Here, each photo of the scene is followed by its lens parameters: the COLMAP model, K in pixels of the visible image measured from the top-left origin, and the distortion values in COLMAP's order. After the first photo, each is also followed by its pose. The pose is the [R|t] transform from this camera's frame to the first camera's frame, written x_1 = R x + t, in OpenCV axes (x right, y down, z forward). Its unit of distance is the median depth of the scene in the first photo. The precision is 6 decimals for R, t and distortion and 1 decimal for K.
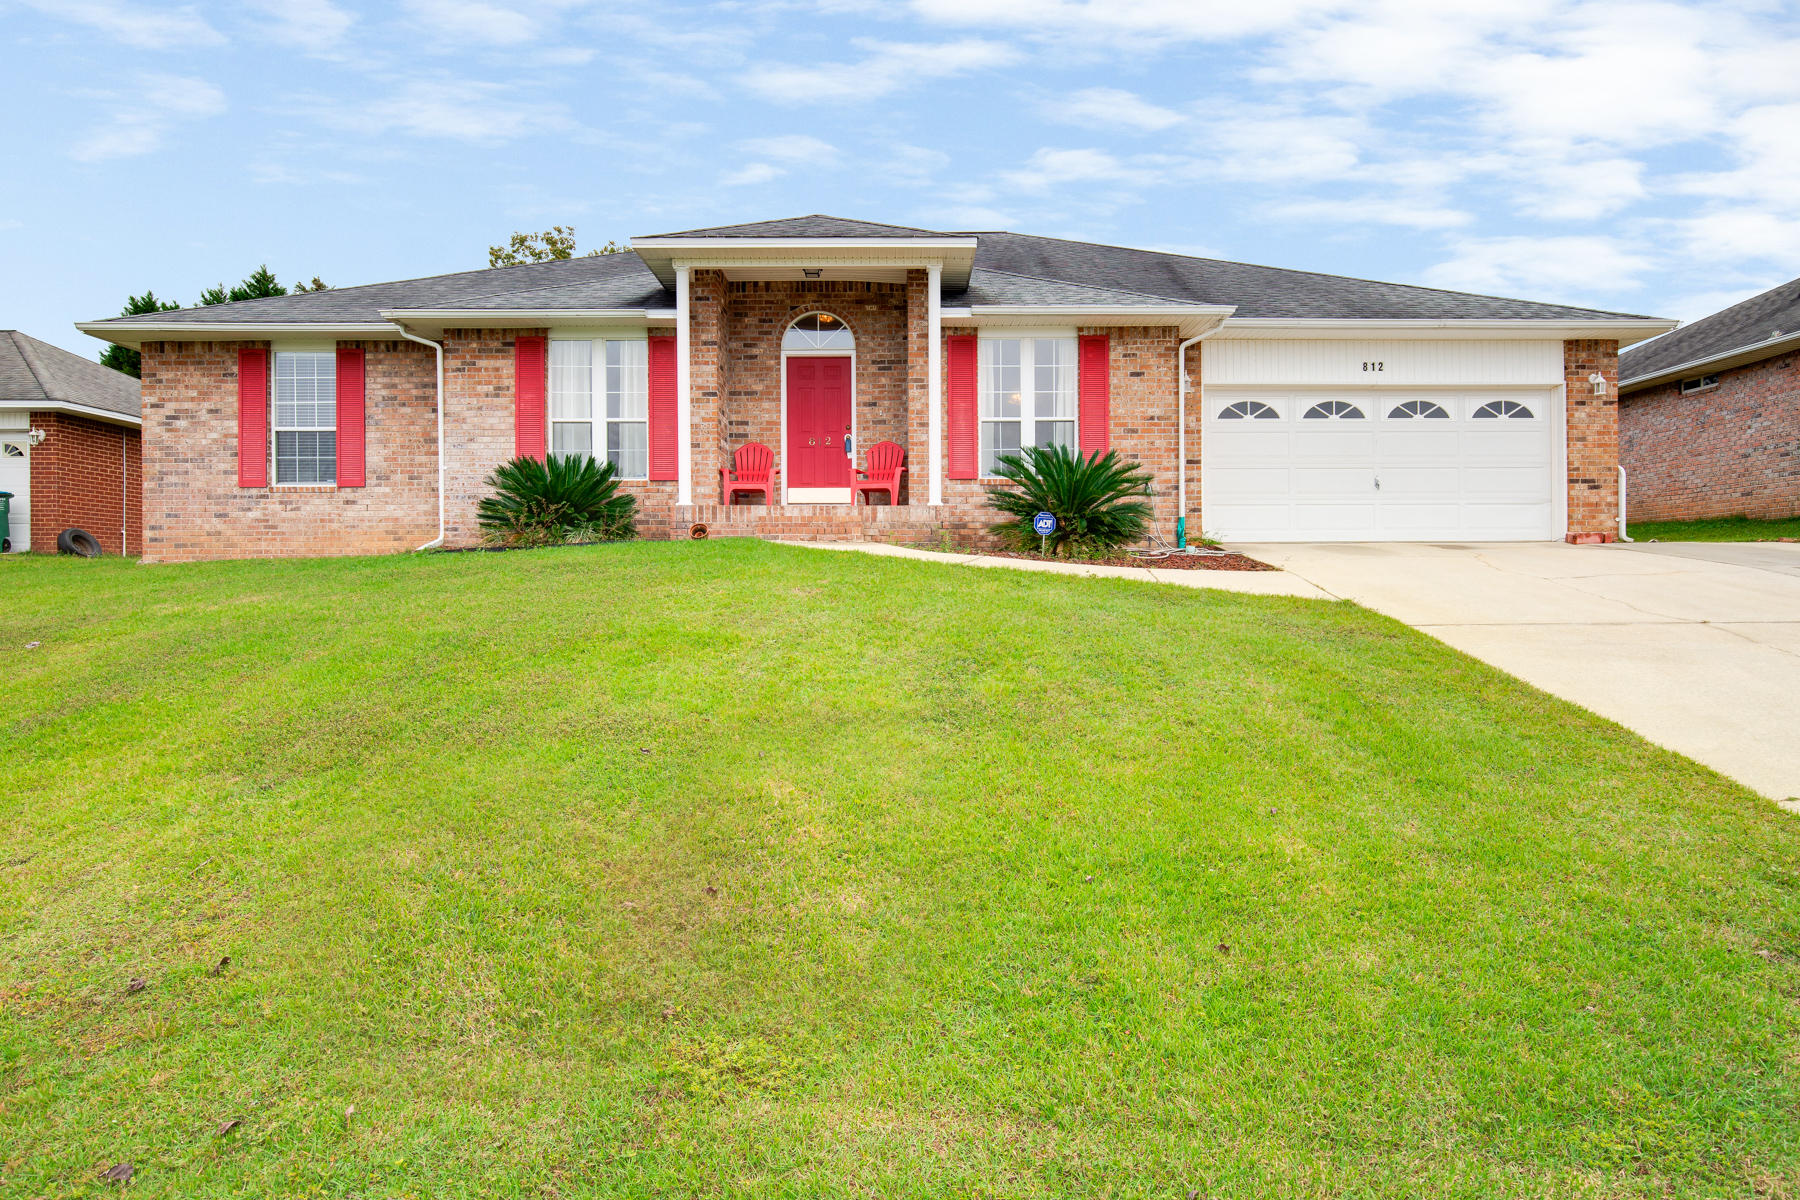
lens RADIAL K [[921.2, 0, 899.8], [0, 921.2, 582.1], [0, 0, 1]] dist [0.004330, -0.000411]
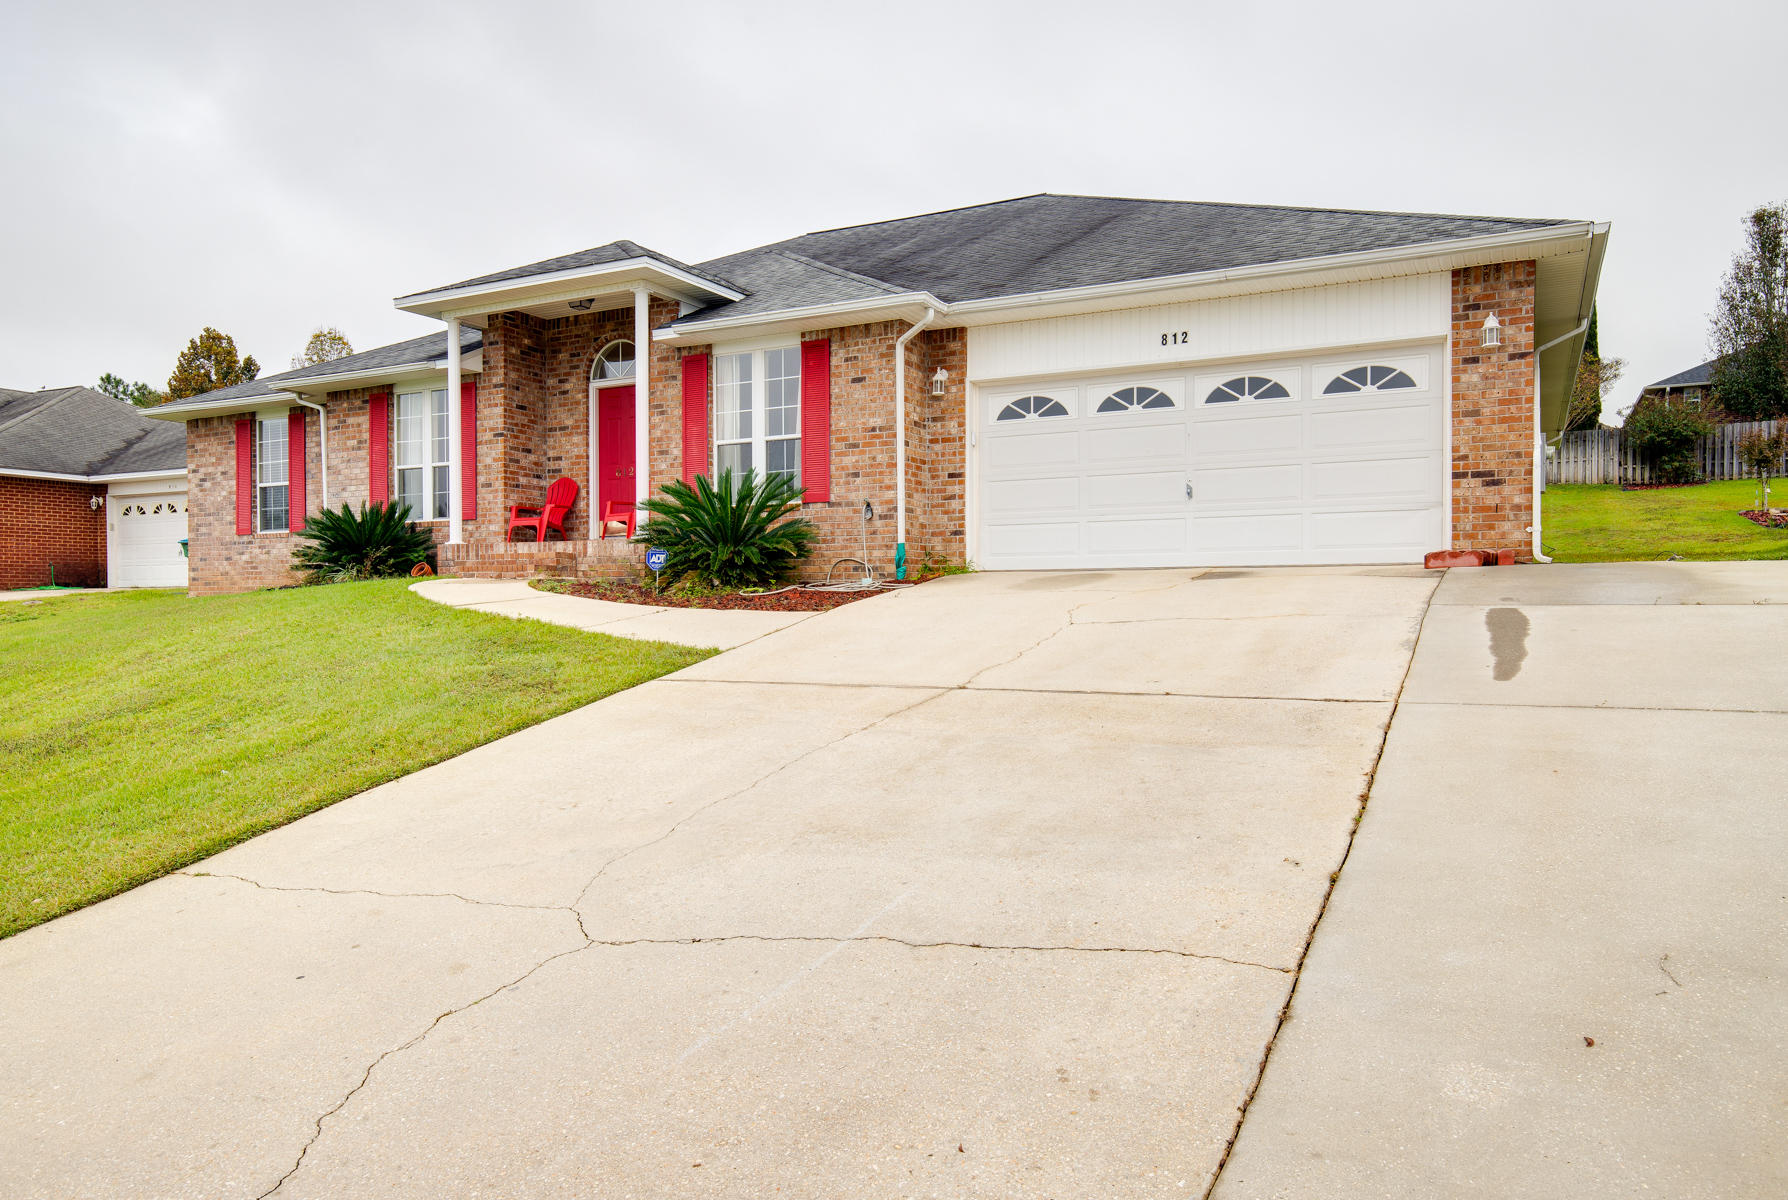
lens RADIAL K [[1091.5, 0, 894.8], [0, 1091.5, 612.3], [0, 0, 1]] dist [0.018015, 0.002949]
pose [[0.899705, 0.003825, -0.436481, 0.709070], [0.000444, 0.999953, 0.009678, -0.015806], [0.436498, -0.008901, 0.899661, 0.082565]]
